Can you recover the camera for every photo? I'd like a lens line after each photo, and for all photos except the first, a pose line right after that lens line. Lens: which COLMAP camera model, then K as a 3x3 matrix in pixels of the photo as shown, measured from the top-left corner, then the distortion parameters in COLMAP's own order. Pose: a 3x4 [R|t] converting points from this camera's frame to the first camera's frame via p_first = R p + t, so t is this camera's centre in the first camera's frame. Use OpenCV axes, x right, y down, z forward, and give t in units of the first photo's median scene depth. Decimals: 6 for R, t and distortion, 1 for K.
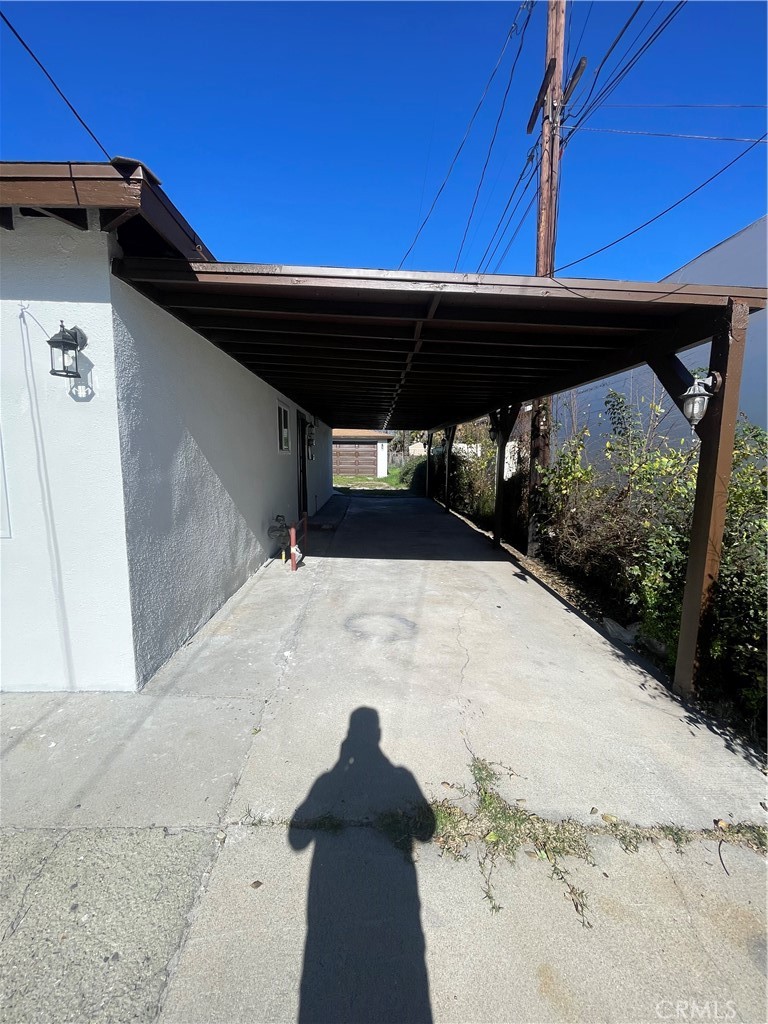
lens RADIAL K [[411.9, 0, 381.1], [0, 411.9, 507.1], [0, 0, 1]] dist [-0.004785, 0.000709]
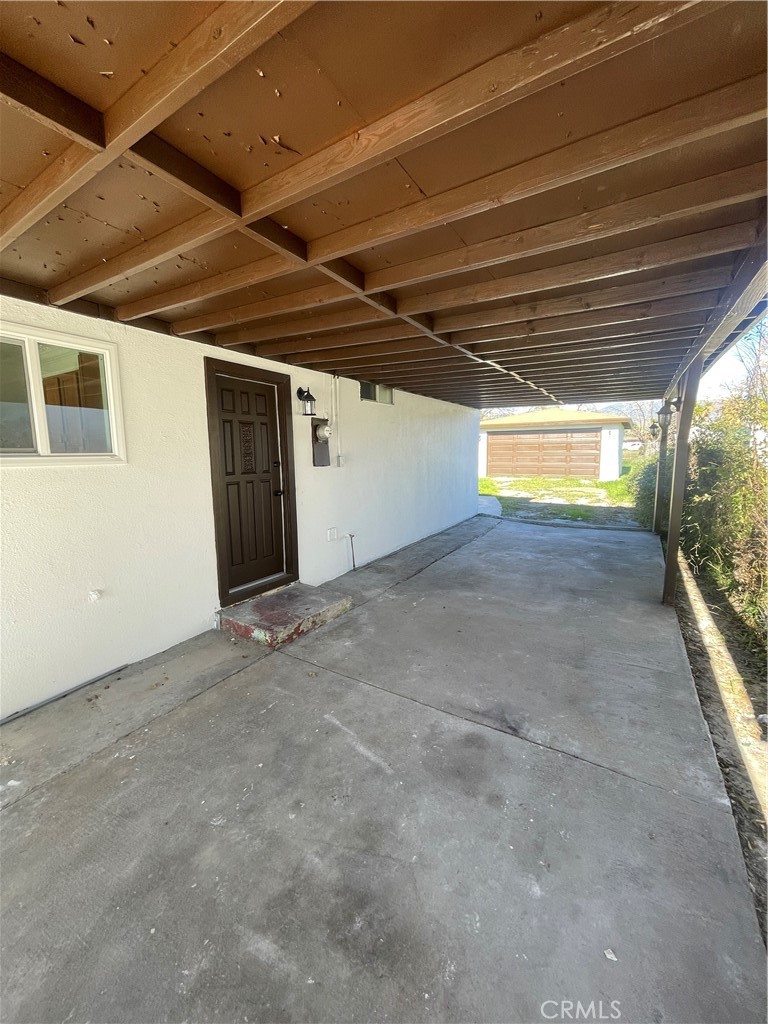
lens RADIAL K [[411.9, 0, 381.8], [0, 411.9, 505.9], [0, 0, 1]] dist [-0.004785, 0.000709]
pose [[0.840107, 0.055472, -0.539577, 0.492807], [-0.047204, 0.998460, 0.029153, -0.278292], [0.540363, 0.000978, 0.841432, 1.975962]]
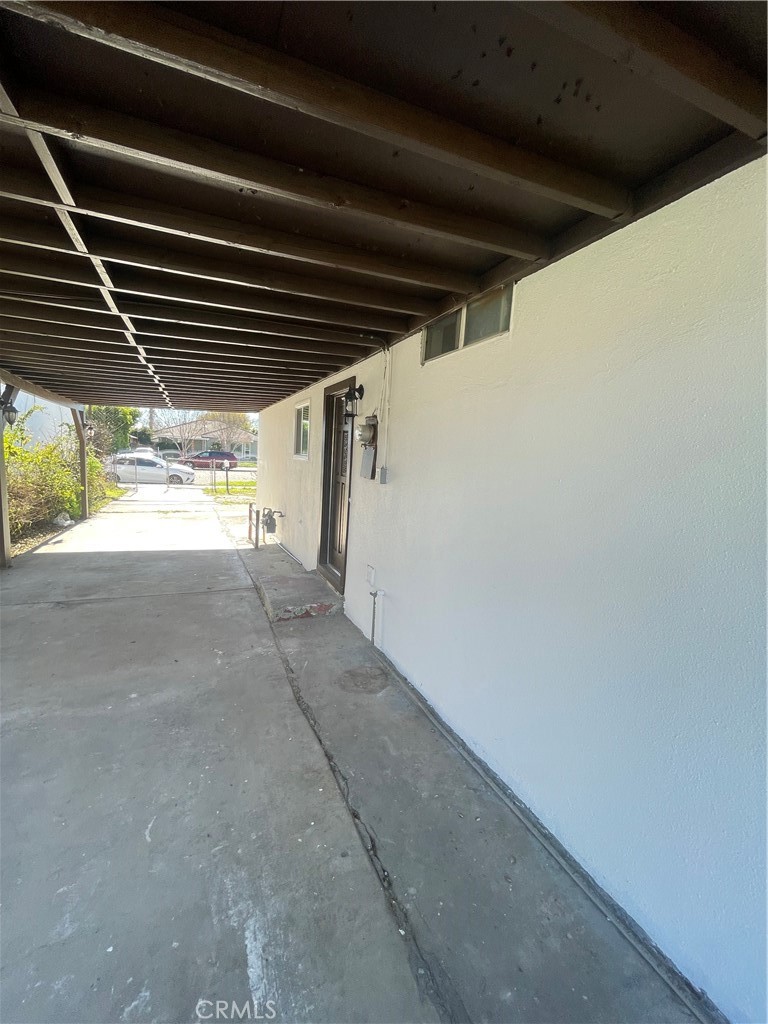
lens RADIAL K [[411.9, 0, 377.1], [0, 411.9, 511.2], [0, 0, 1]] dist [-0.004785, 0.000709]
pose [[-0.918368, -0.010960, -0.395576, -0.125452], [-0.113084, 0.965202, 0.235792, -0.573244], [0.379226, 0.261277, -0.887650, 4.321657]]
